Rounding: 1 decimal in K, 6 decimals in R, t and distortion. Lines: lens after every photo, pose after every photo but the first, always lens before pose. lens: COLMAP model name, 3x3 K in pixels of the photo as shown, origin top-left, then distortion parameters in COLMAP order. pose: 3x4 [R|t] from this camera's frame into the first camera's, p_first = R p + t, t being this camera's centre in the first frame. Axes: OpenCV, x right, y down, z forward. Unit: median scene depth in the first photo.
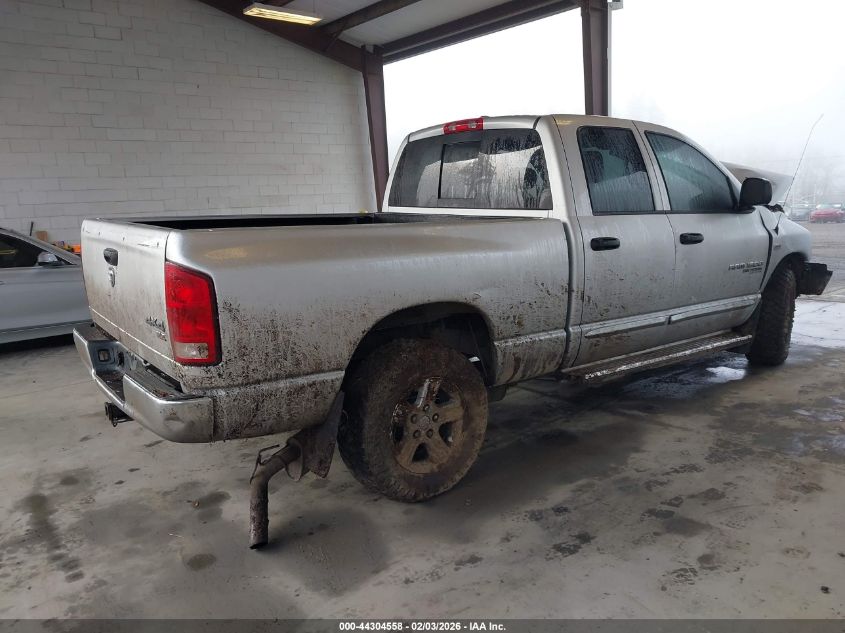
lens RADIAL K [[693.1, 0, 425.8], [0, 693.1, 316.9], [0, 0, 1]] dist [0.011642, 0.004068]
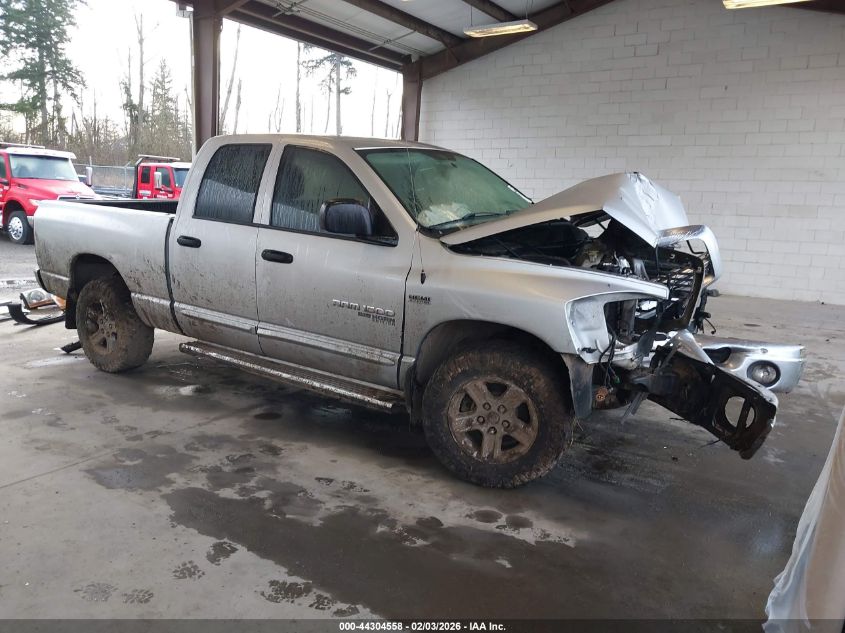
lens RADIAL K [[693.1, 0, 425.8], [0, 693.1, 316.9], [0, 0, 1]] dist [0.011642, 0.004068]
pose [[0.283611, 0.214178, -0.934715, 1.369857], [-0.211285, 0.964741, 0.156950, -0.228334], [0.935373, 0.152979, 0.318864, 0.905692]]
